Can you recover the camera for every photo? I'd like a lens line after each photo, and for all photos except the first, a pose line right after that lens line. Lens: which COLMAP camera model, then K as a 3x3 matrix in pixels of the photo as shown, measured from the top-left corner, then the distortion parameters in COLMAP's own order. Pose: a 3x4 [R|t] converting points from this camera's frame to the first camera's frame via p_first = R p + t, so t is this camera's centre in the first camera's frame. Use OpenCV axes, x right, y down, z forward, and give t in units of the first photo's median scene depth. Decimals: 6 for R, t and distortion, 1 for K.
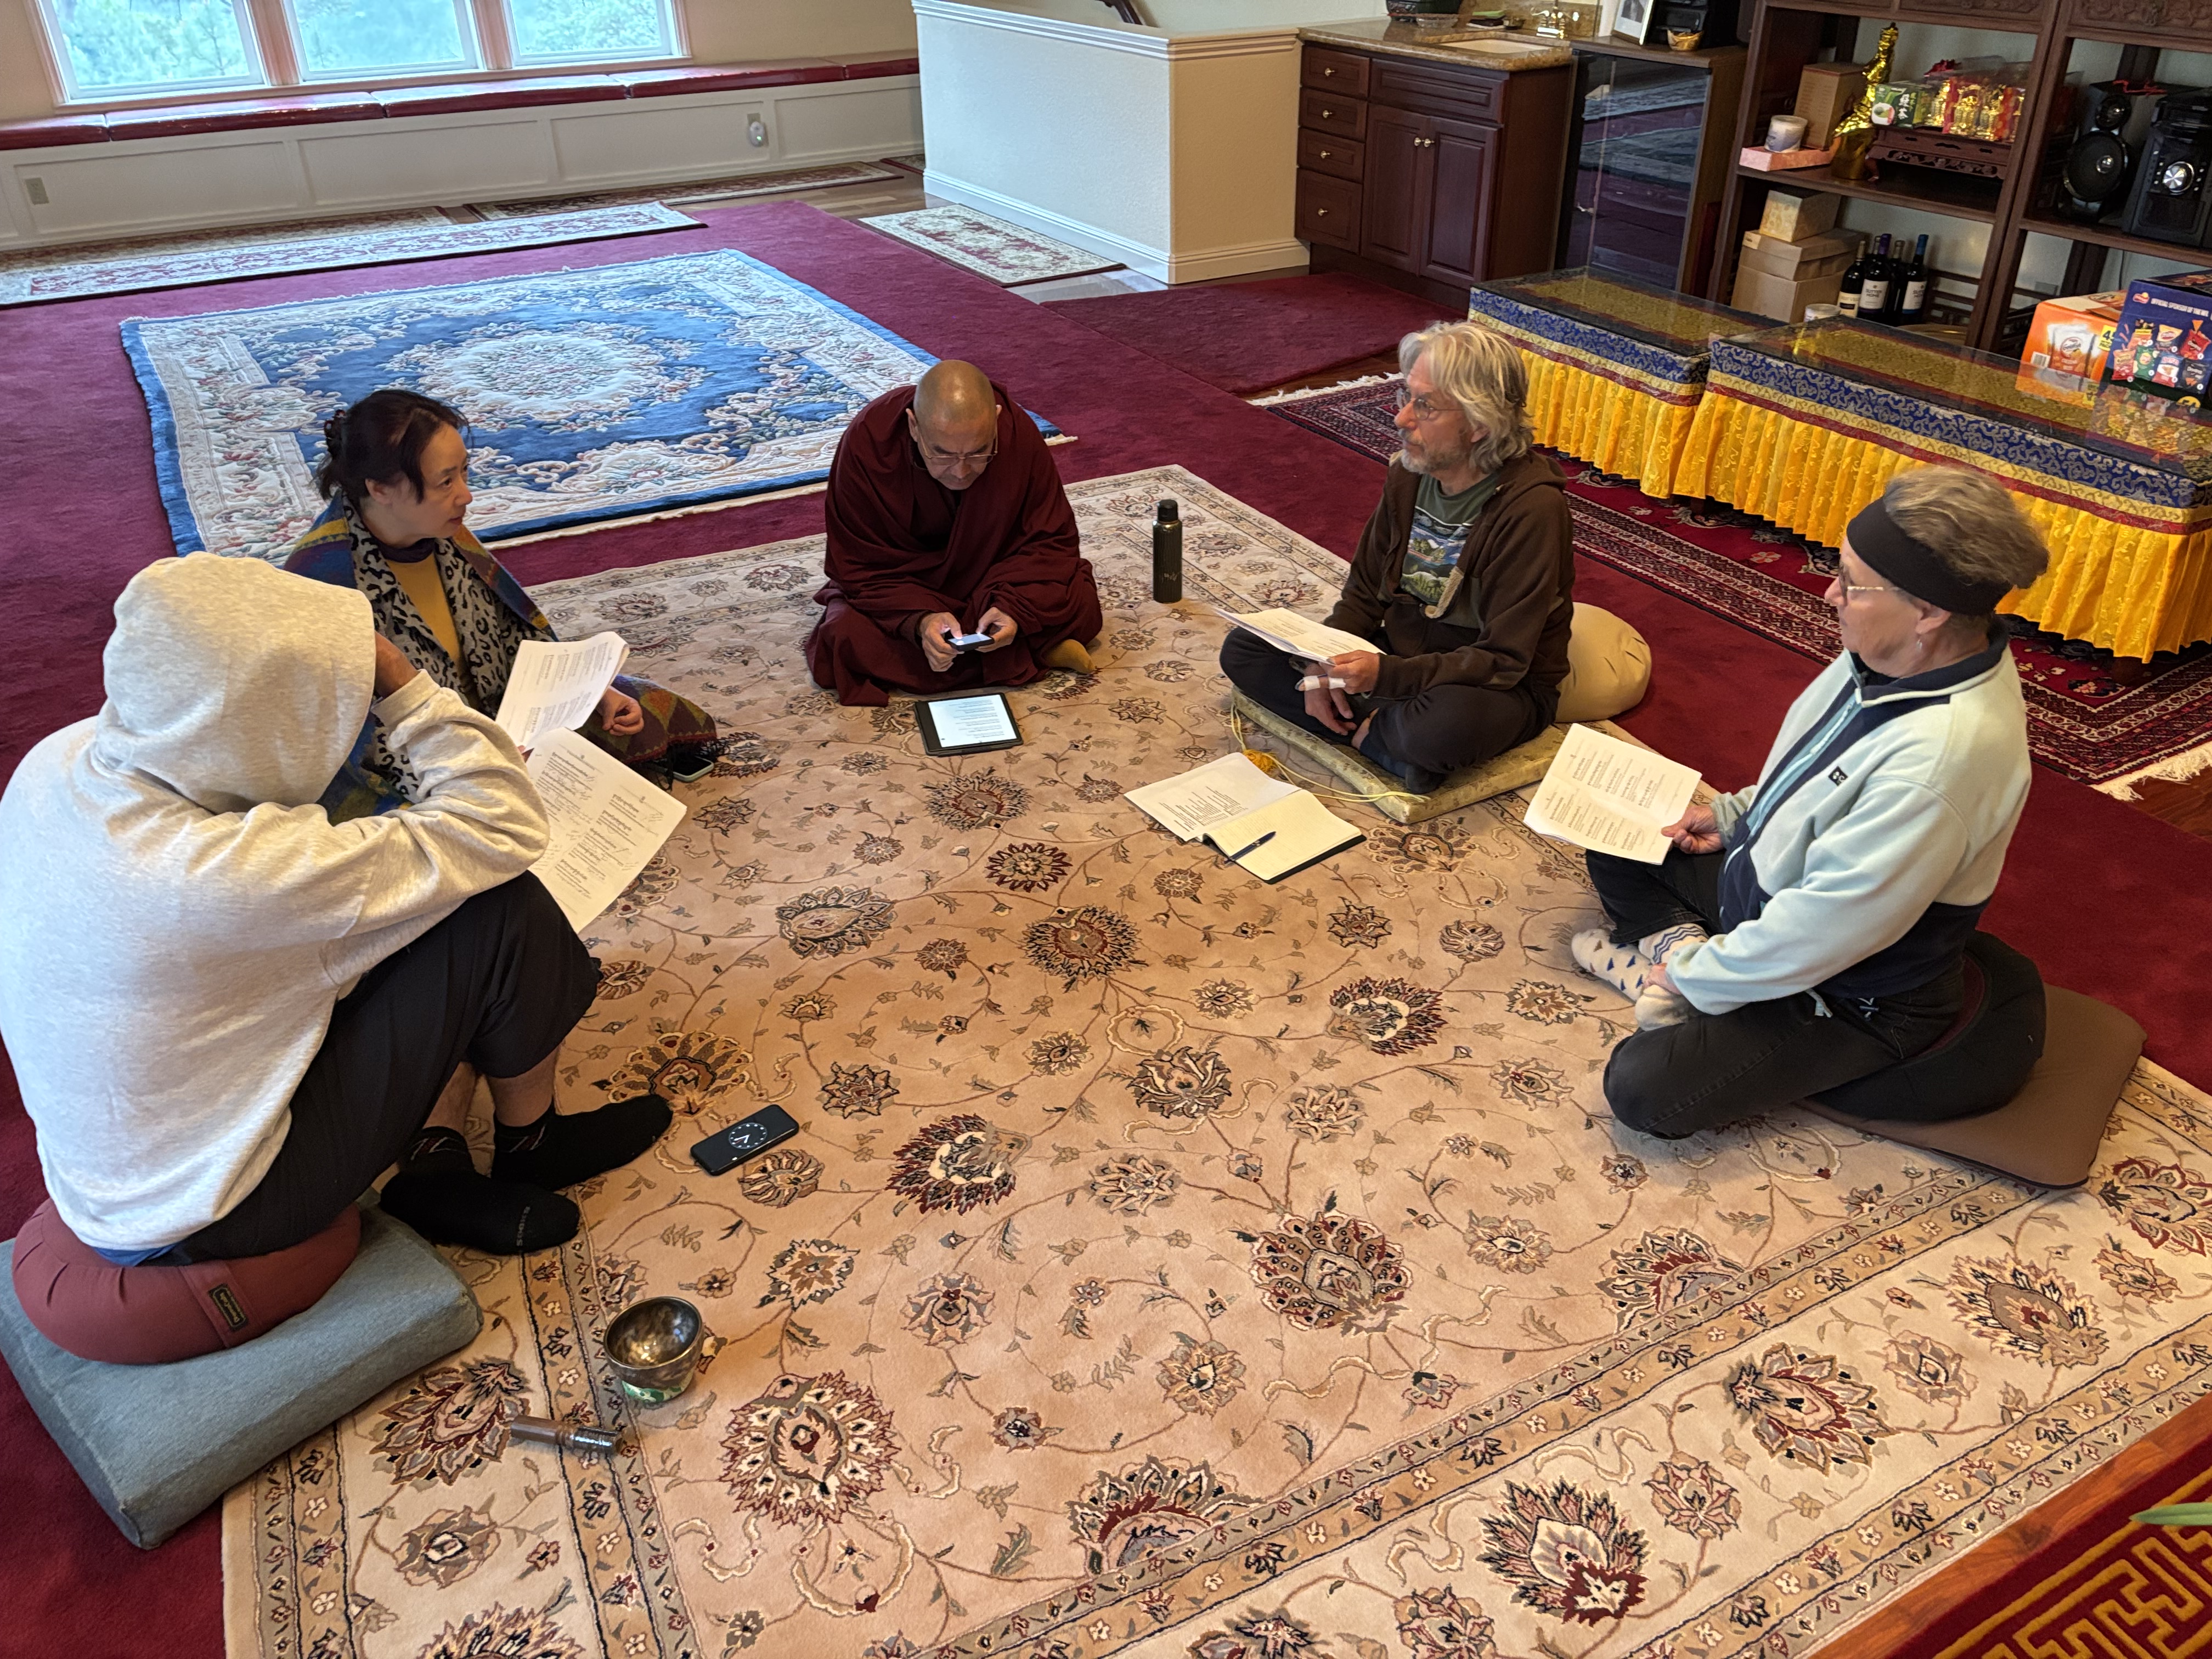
lens RADIAL K [[1648.6, 0, 1103.6], [0, 1648.6, 830.9], [0, 0, 1]] dist [-0.008635, 0.008737]
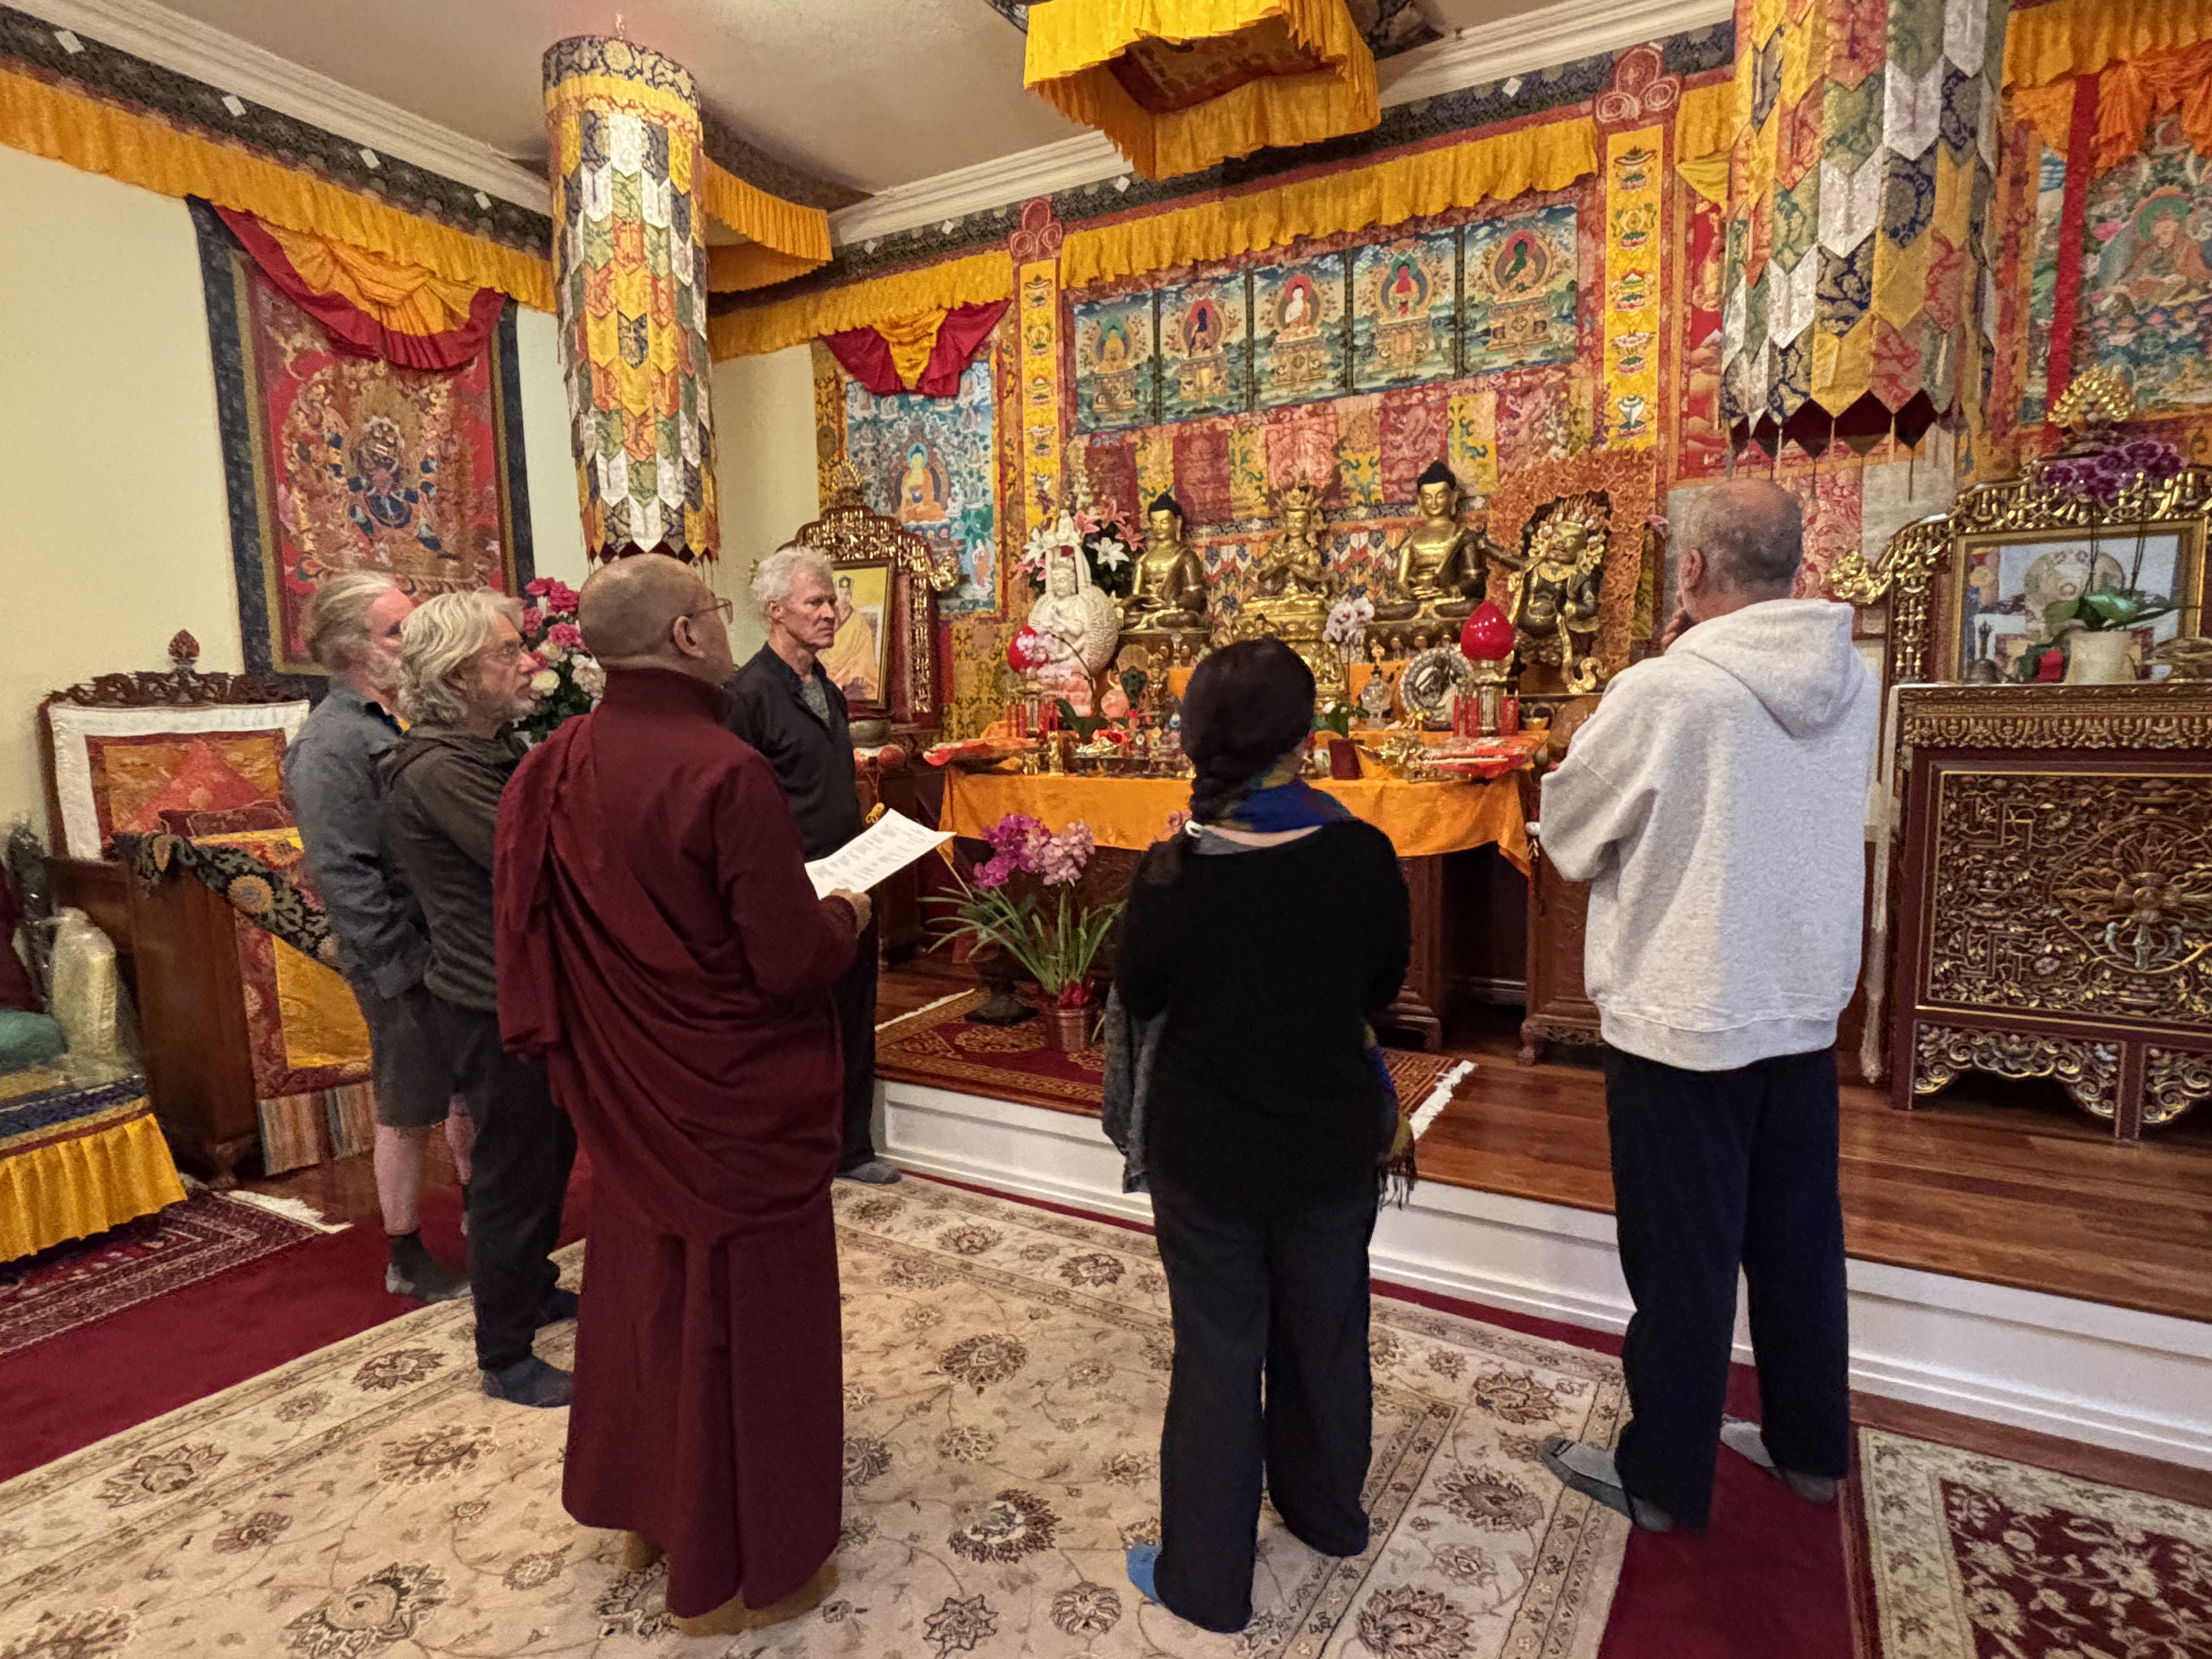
lens RADIAL K [[1193.7, 0, 1102.2], [0, 1193.7, 823.5], [0, 0, 1]] dist [-0.020816, 0.002639]
pose [[-0.534553, -0.068382, 0.842364, -0.902214], [0.462946, 0.810189, 0.359549, -0.553468], [-0.707061, 0.582167, -0.401431, 1.051508]]
